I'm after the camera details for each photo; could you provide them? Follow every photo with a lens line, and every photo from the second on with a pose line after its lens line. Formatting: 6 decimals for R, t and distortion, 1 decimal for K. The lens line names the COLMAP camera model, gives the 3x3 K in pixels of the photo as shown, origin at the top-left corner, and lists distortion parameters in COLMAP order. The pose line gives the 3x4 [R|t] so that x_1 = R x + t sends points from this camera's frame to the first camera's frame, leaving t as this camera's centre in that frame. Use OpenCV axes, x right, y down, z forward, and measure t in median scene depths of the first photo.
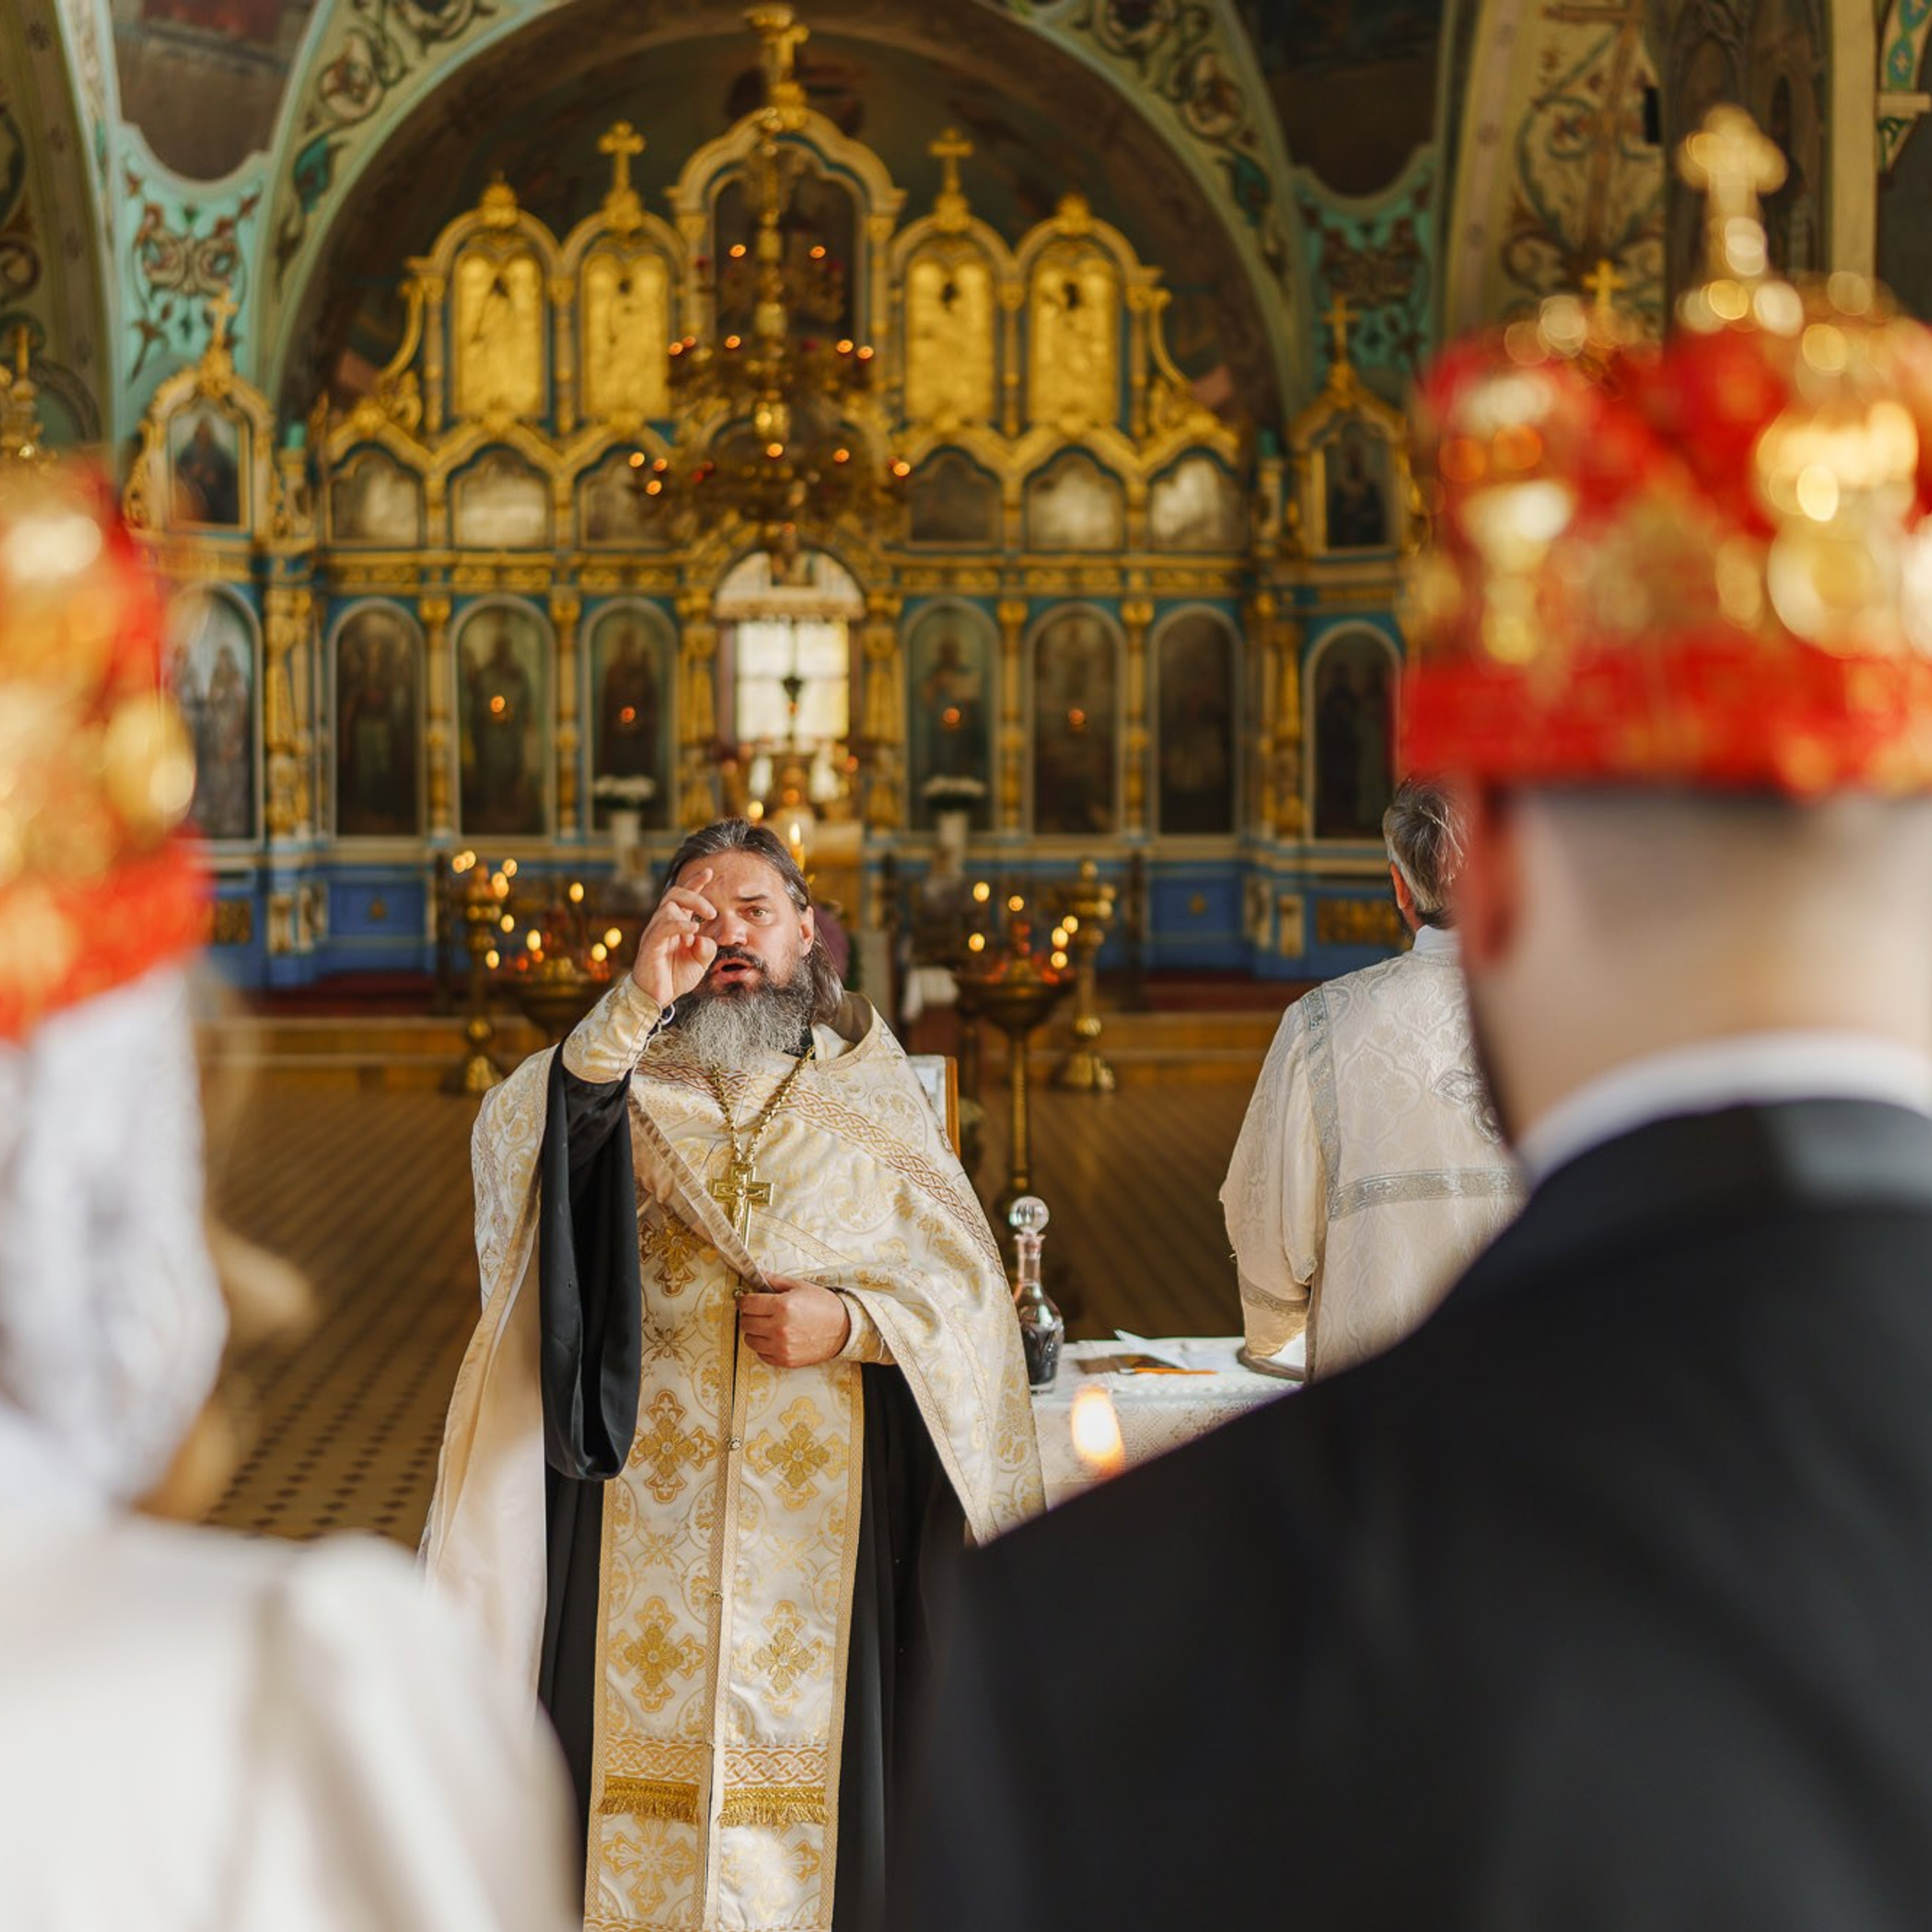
lens RADIAL K [[2675.8, 0, 988.5], [0, 2675.8, 956.2], [0, 0, 1]] dist [-0.006736, -0.027901]
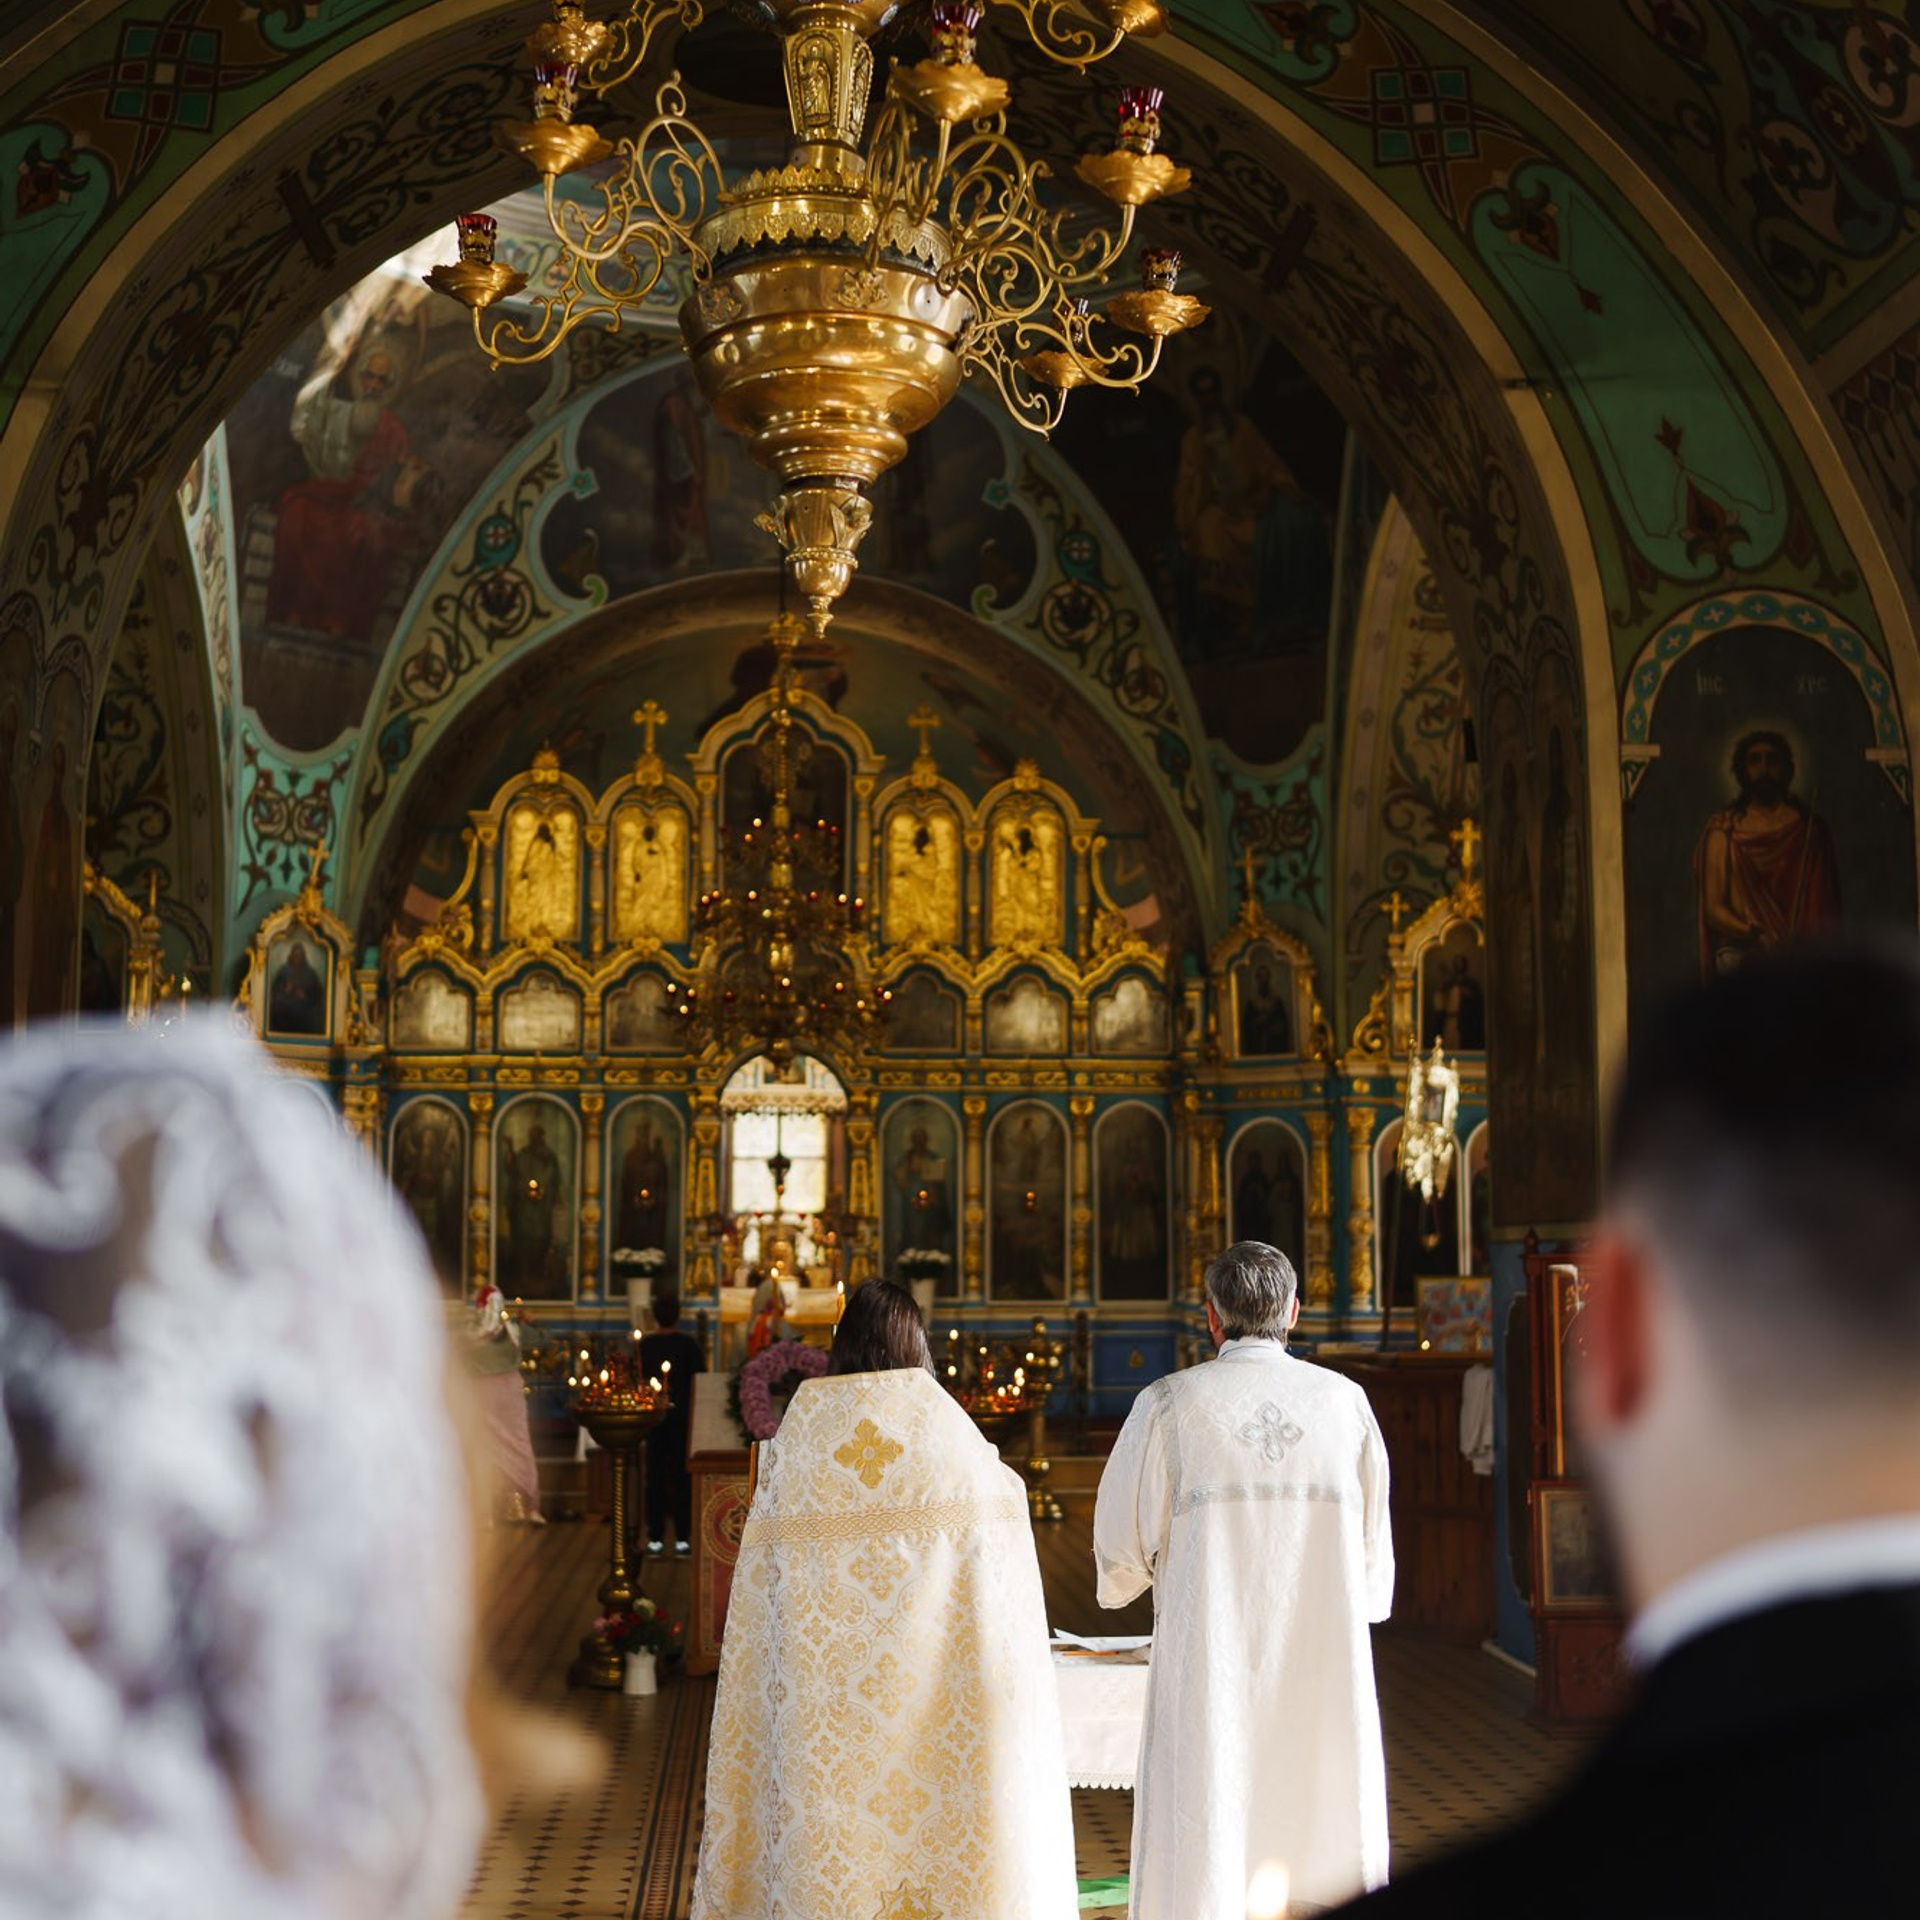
lens RADIAL K [[2659.2, 0, 982.3], [0, 2659.2, 950.2], [0, 0, 1]] dist [-0.006736, -0.027901]
pose [[0.999888, 0.003971, 0.014438, -0.004920], [-0.001364, 0.984345, -0.176249, 0.009071], [-0.014911, 0.176210, 0.984240, -0.158792]]
